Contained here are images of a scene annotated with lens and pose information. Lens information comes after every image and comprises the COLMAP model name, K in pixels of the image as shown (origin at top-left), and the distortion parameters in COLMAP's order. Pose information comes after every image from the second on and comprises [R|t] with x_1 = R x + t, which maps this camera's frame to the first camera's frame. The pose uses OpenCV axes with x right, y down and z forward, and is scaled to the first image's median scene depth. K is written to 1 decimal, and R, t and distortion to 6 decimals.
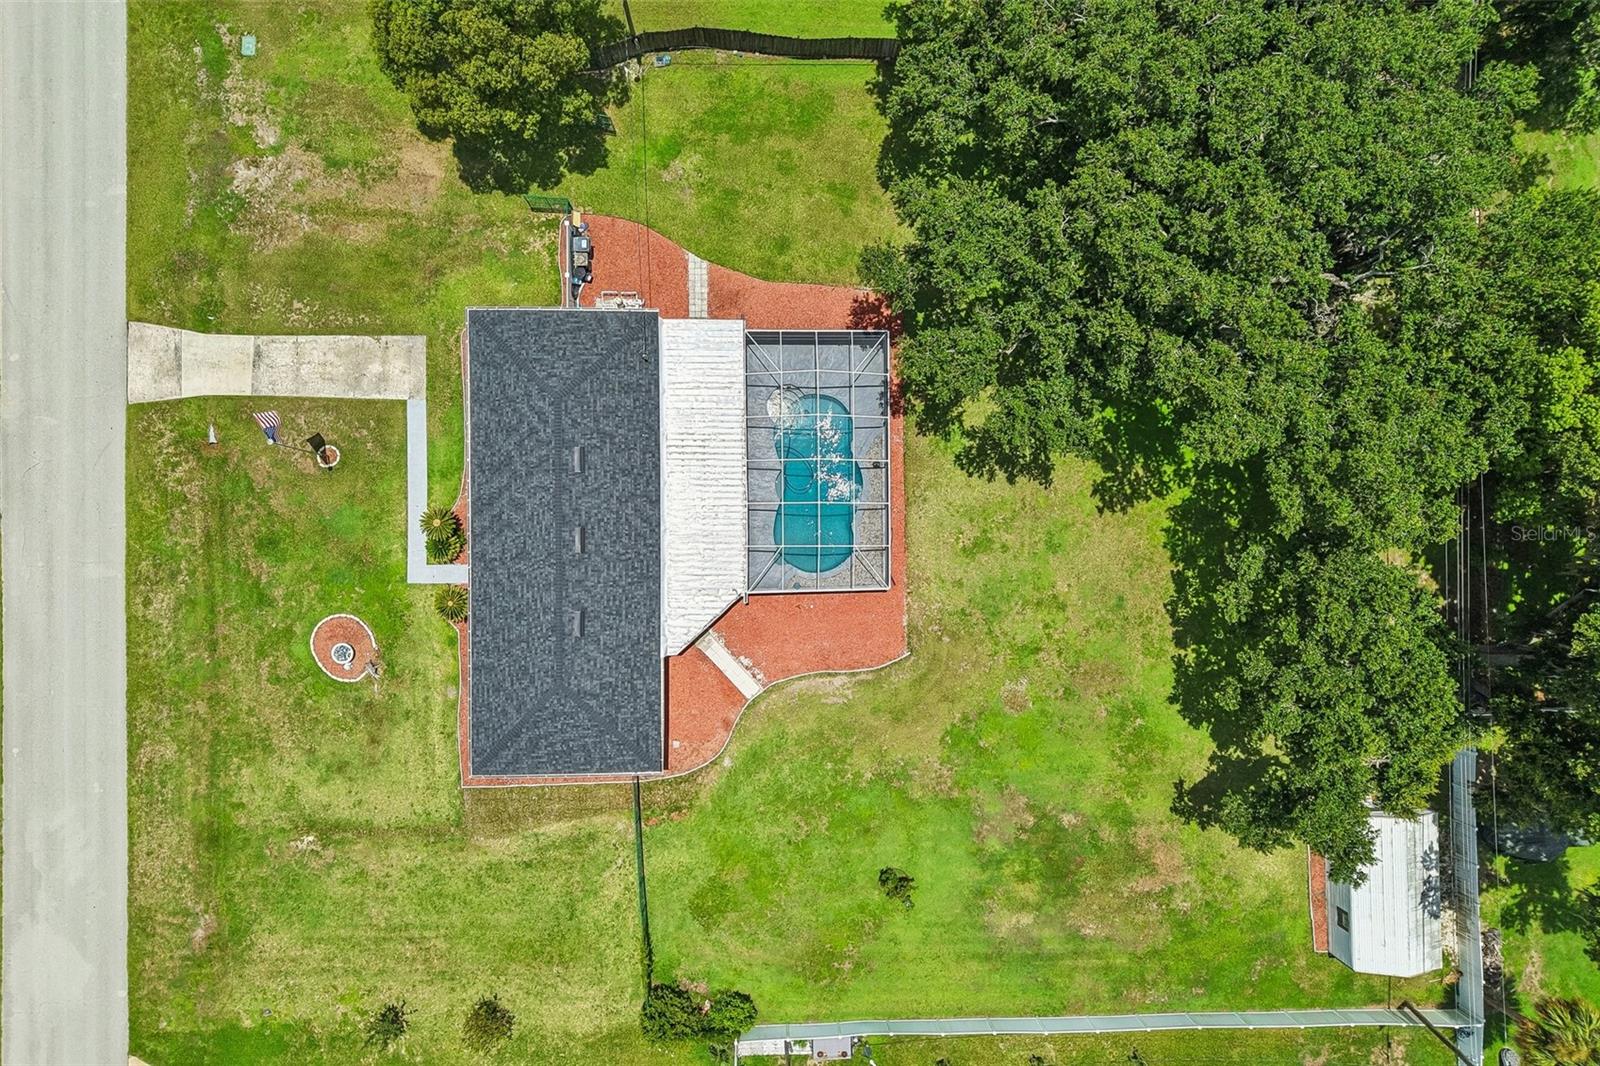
lens RADIAL K [[1109.3, 0, 803.2], [0, 1109.3, 391.7], [0, 0, 1]] dist [0.001642, 0.004500]
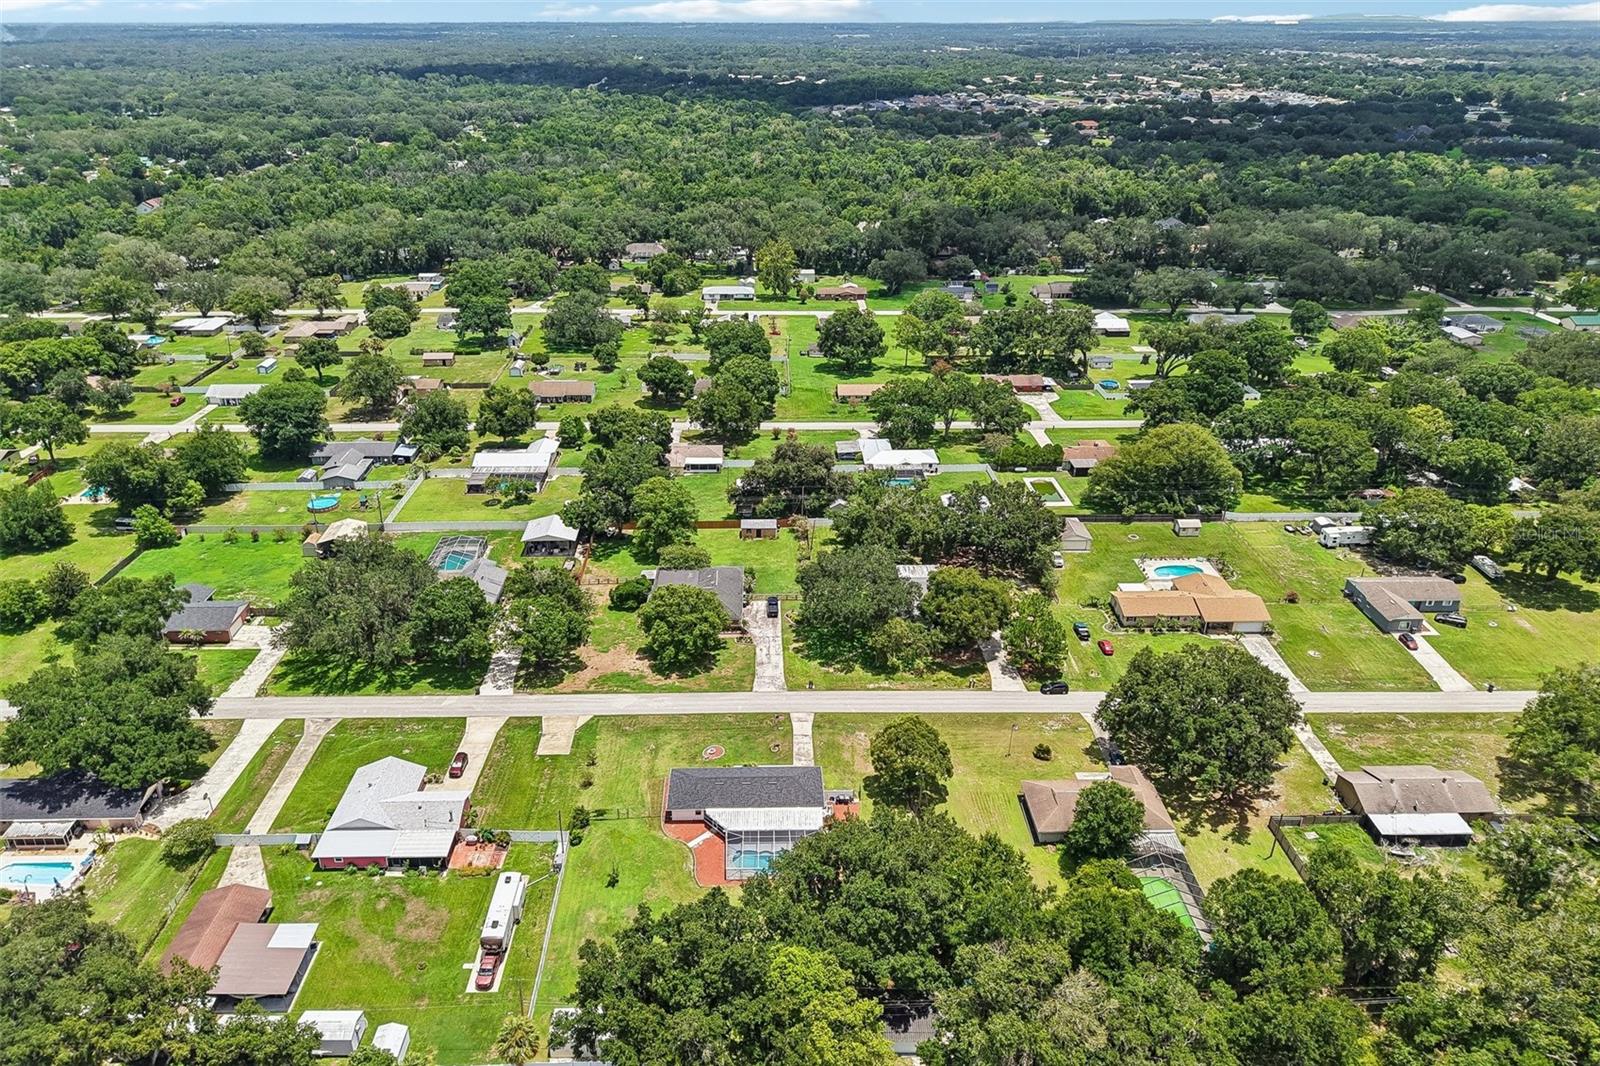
lens RADIAL K [[1056.8, 0, 786.4], [0, 1056.8, 536.2], [0, 0, 1]] dist [0.065672, -0.109397]
pose [[0.026184, 0.406957, -0.913072, 2.061847], [-0.999657, 0.011544, -0.023522, 0.090782], [0.000968, 0.913374, 0.407120, -0.767758]]
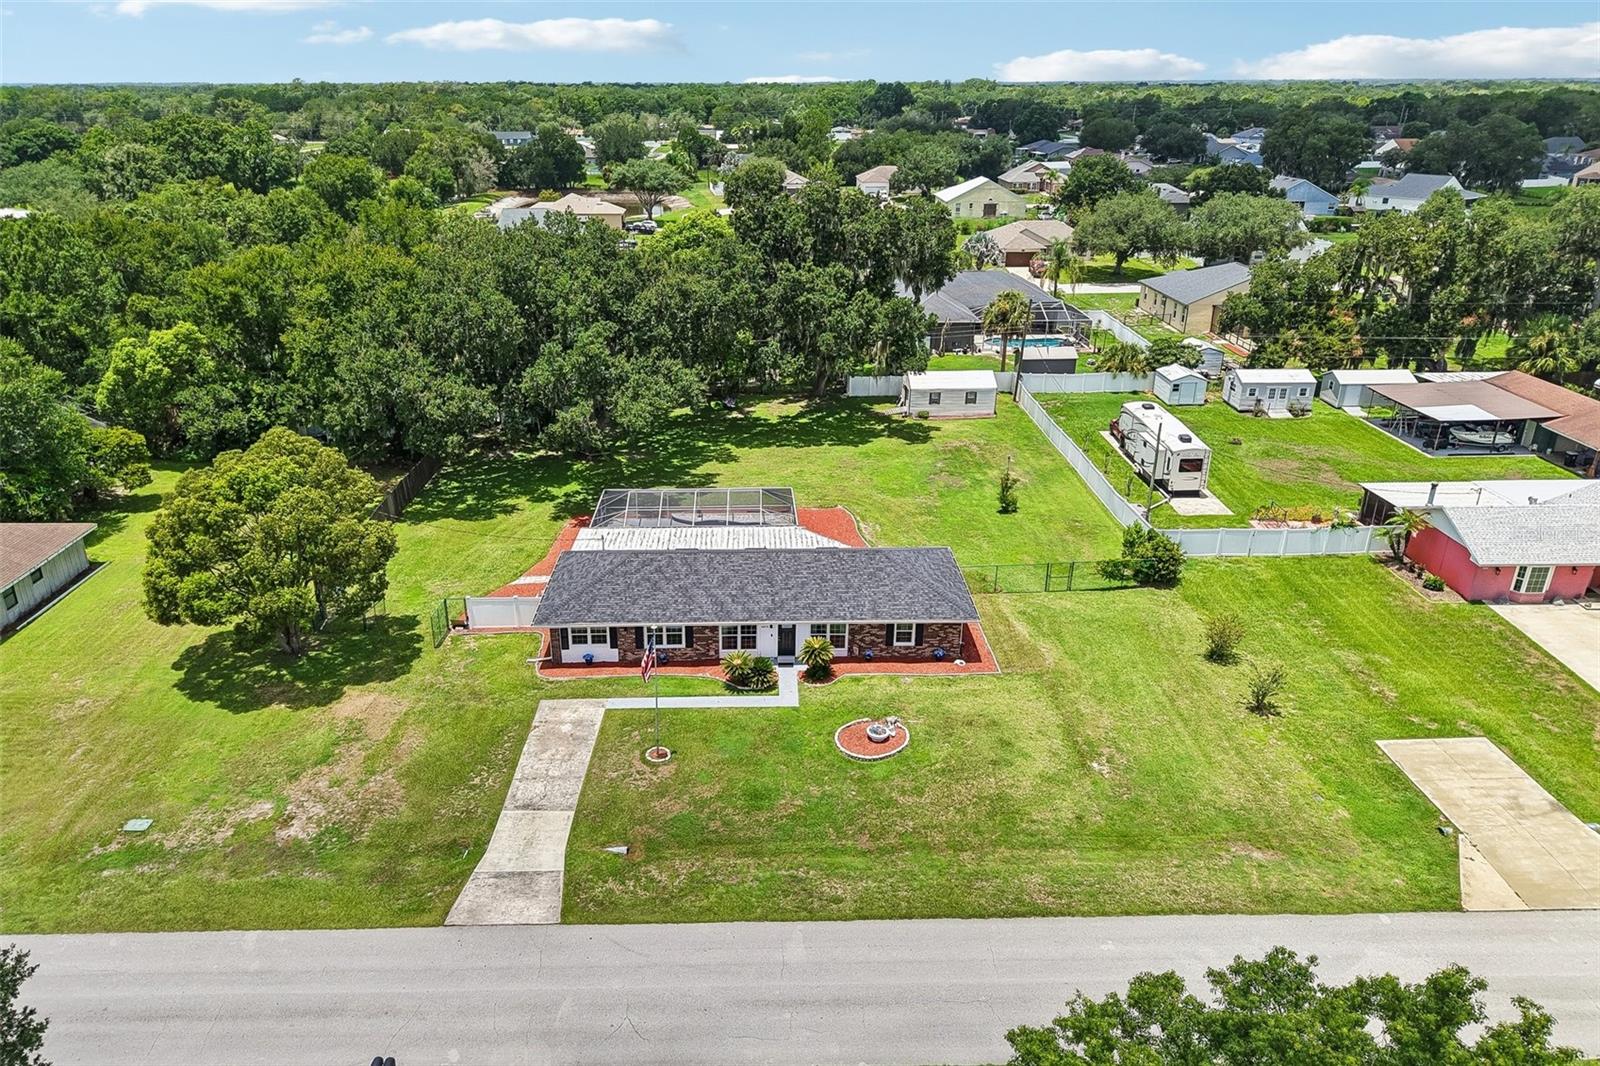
lens RADIAL K [[1044.9, 0, 767.2], [0, 1044.9, 537.8], [0, 0, 1]] dist [0.039471, -0.051341]
pose [[-0.009439, -0.430423, 0.902578, -1.106411], [0.999951, -0.001261, 0.009856, 0.137307], [-0.003104, 0.902626, 0.430414, 0.485542]]
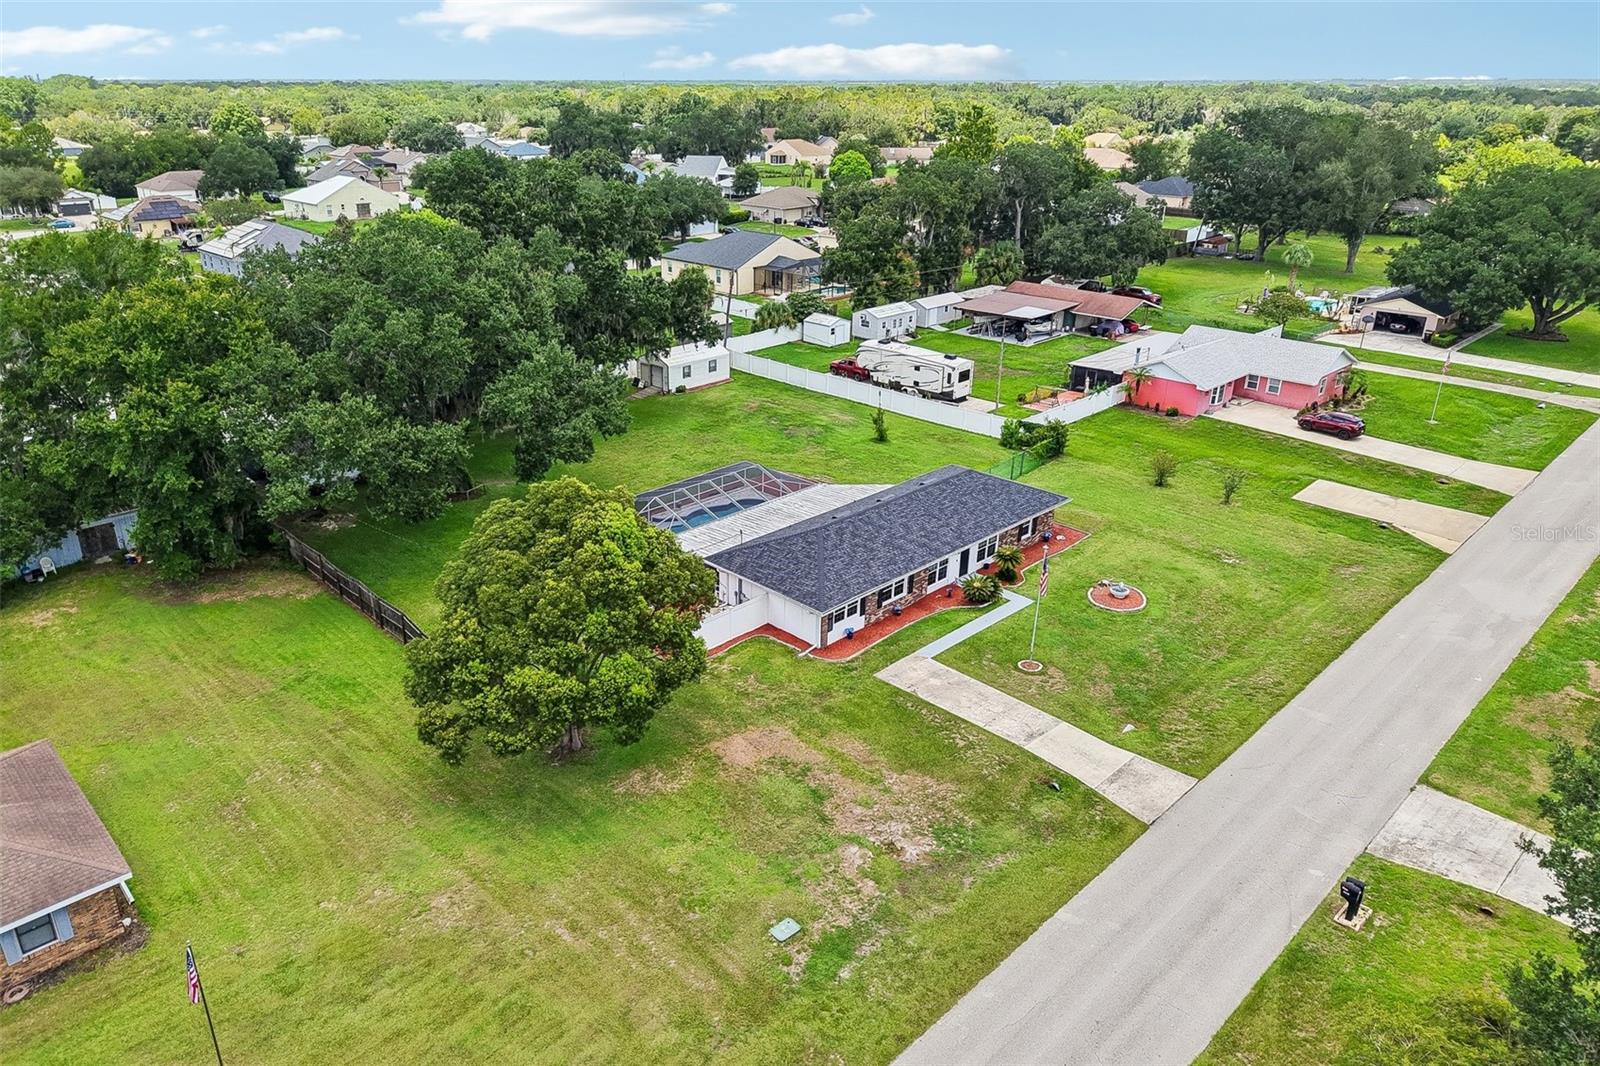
lens RADIAL K [[1088.7, 0, 782.2], [0, 1088.7, 488.4], [0, 0, 1]] dist [0.022952, -0.000012]
pose [[-0.695881, -0.284462, 0.659417, -0.861861], [0.717523, -0.236808, 0.655045, -0.685269], [-0.030180, 0.928980, 0.368898, 0.510321]]
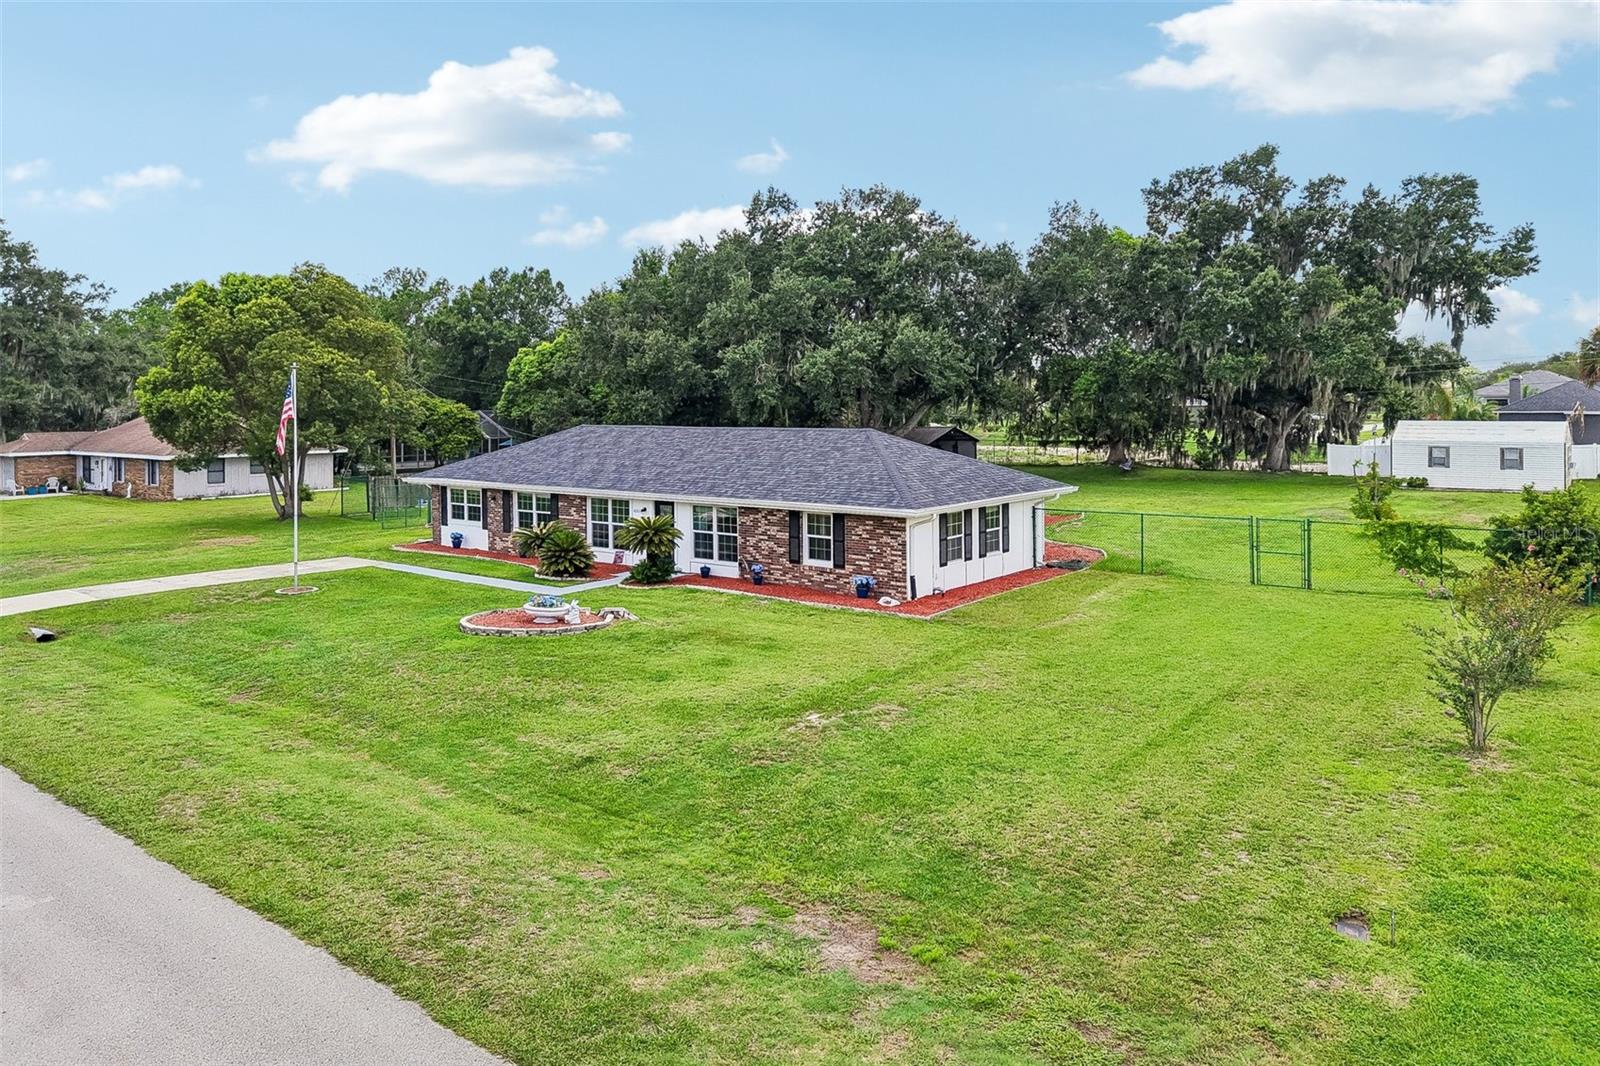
lens RADIAL K [[1109.3, 0, 803.2], [0, 1109.3, 391.7], [0, 0, 1]] dist [0.001642, 0.004500]
pose [[0.625161, -0.037194, 0.779609, -0.700676], [0.780014, -0.005324, -0.625740, 0.607571], [0.027424, 0.999294, 0.025683, 0.892537]]
